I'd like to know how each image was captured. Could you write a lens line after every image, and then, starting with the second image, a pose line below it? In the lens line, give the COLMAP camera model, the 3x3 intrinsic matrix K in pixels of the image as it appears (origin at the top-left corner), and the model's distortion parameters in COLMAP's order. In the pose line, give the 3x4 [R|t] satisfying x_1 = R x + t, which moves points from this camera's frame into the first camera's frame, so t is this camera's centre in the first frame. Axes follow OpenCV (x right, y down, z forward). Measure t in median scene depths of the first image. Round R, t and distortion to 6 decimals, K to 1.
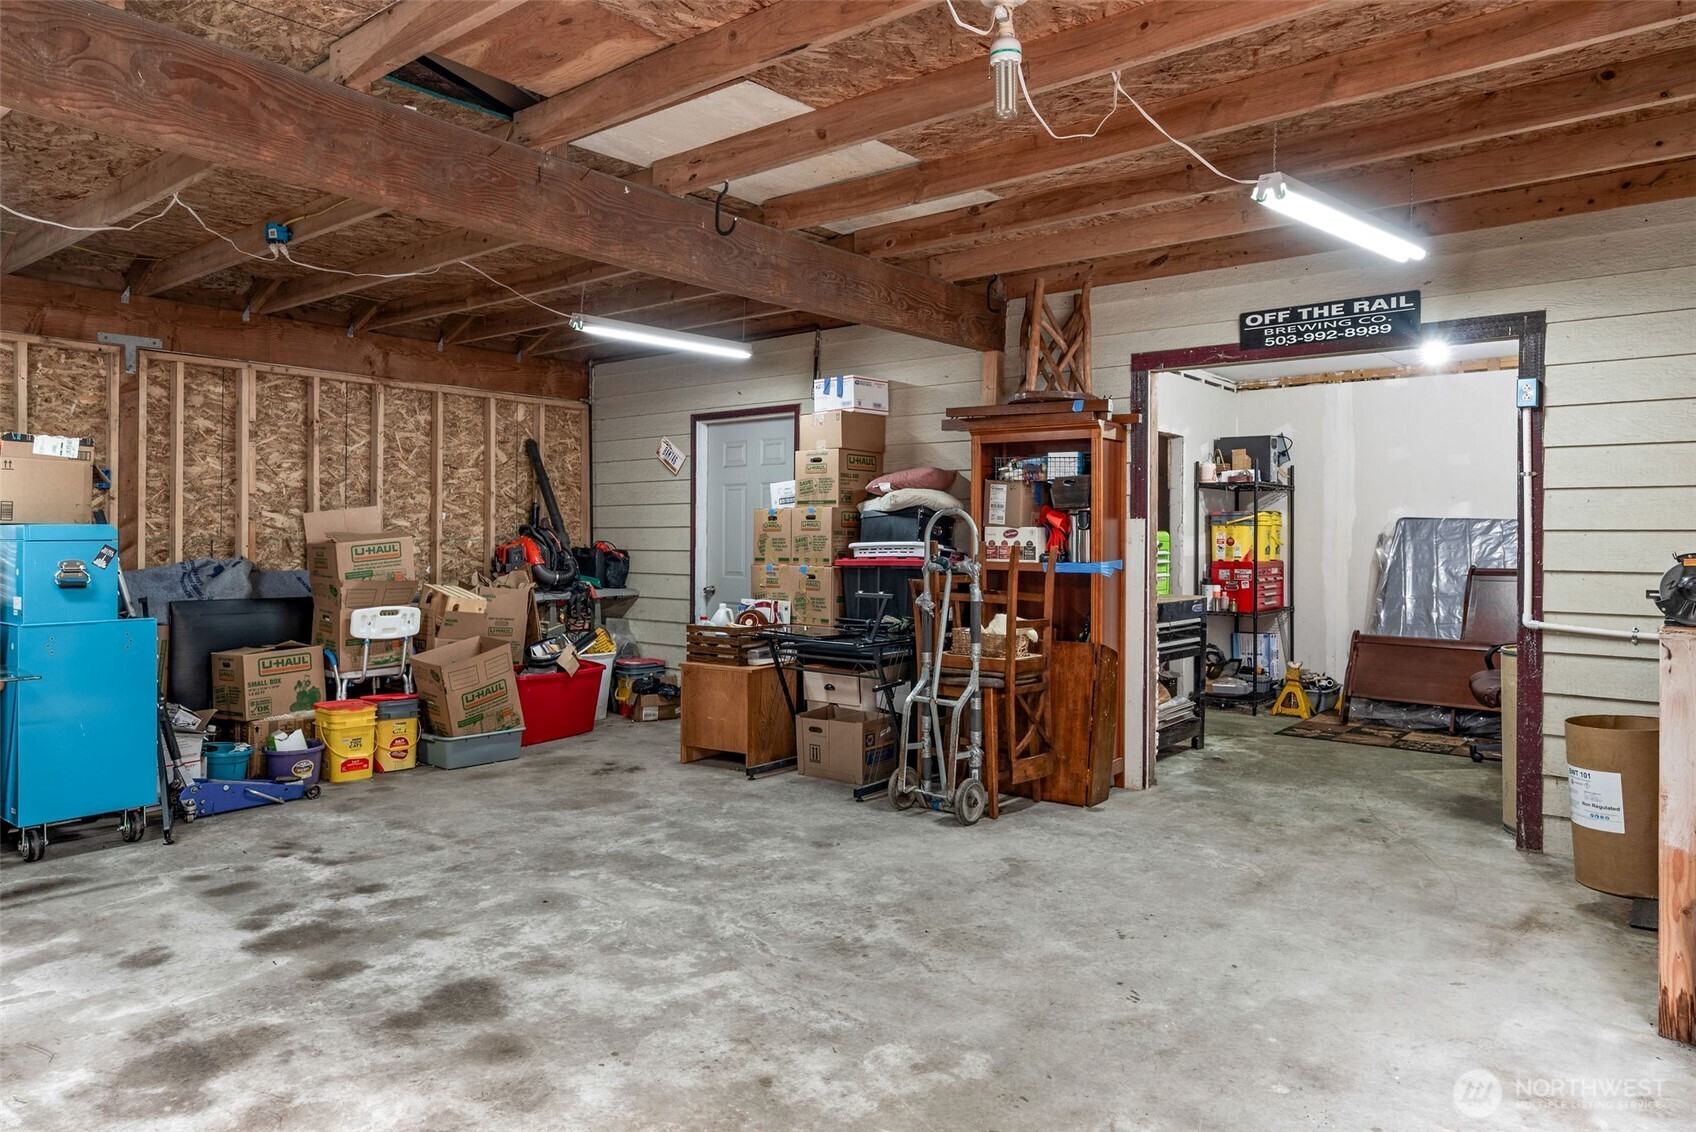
lens RADIAL K [[1096.2, 0, 796.9], [0, 1096.2, 529.8], [0, 0, 1]] dist [0.004252, -0.001038]
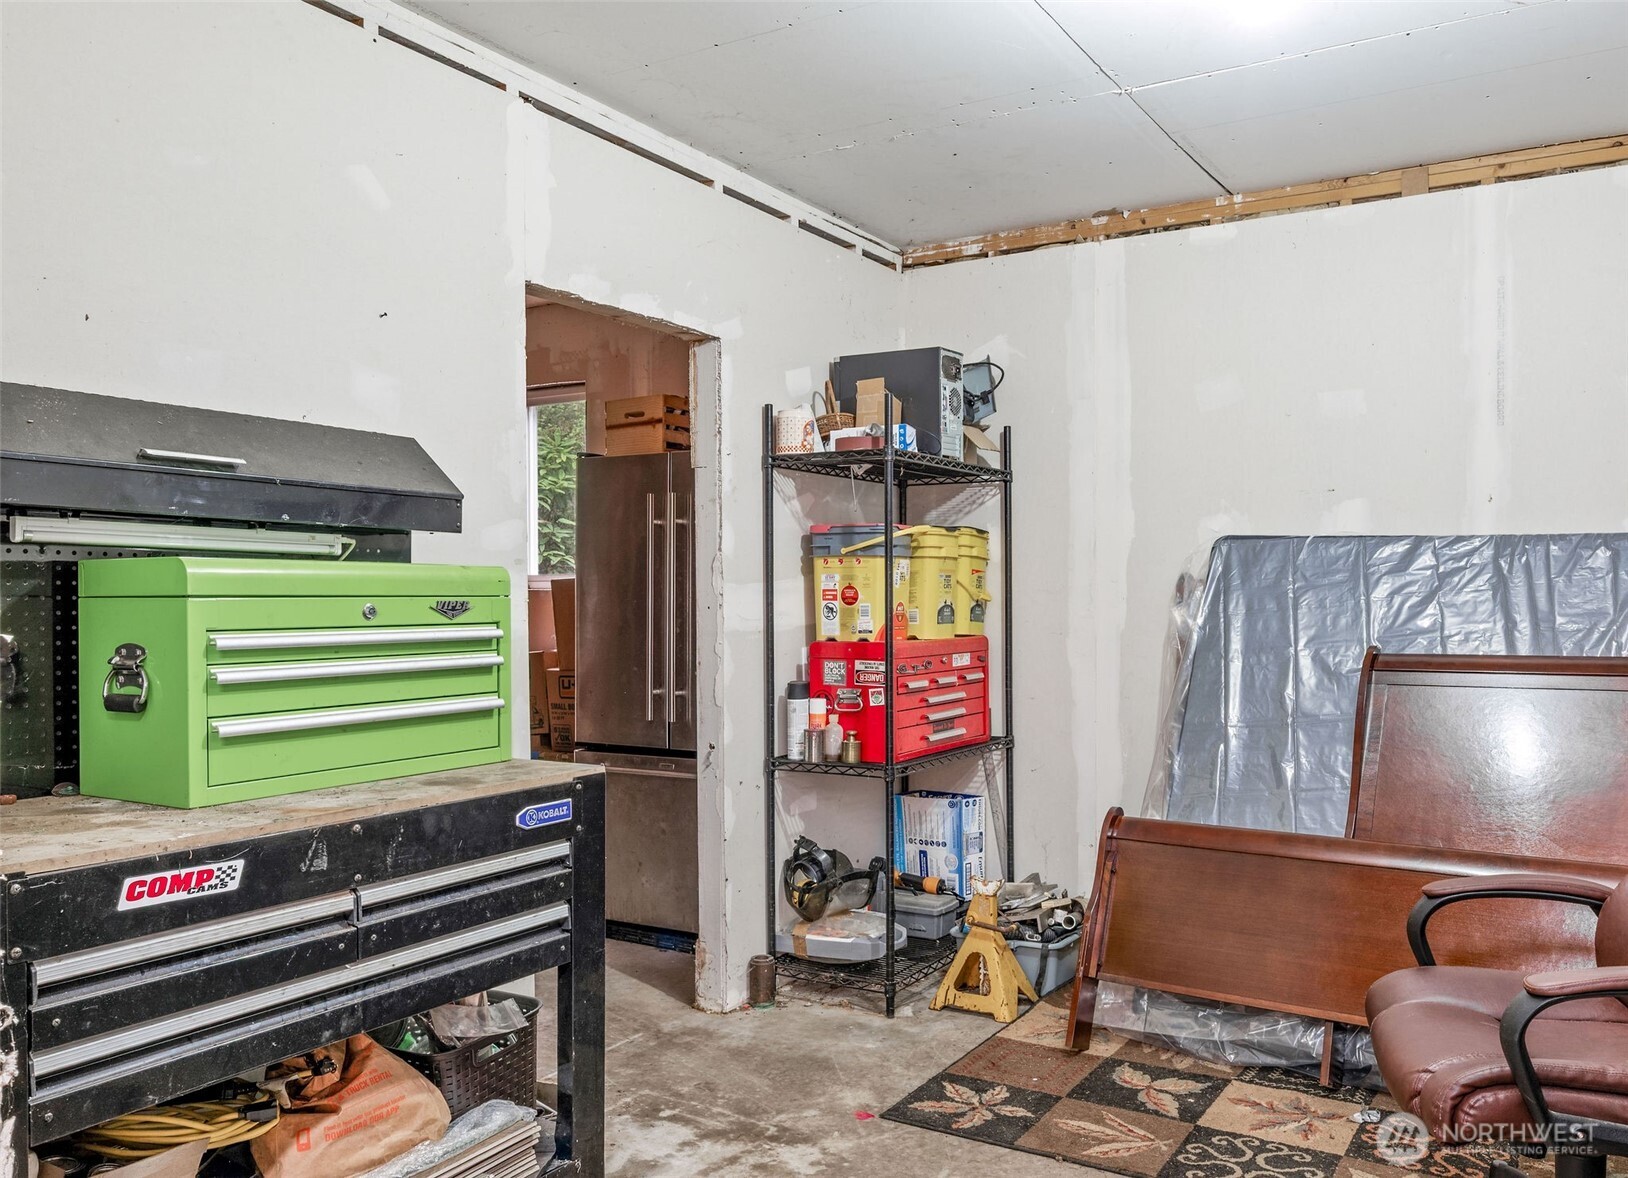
lens RADIAL K [[1365.5, 0, 820.4], [0, 1365.5, 598.2], [0, 0, 1]] dist [-0.003215, 0.007338]
pose [[0.985427, -0.009630, 0.169825, 0.297662], [0.007803, 0.999904, 0.011424, 0.005920], [-0.169918, -0.009933, 0.985408, 0.486834]]
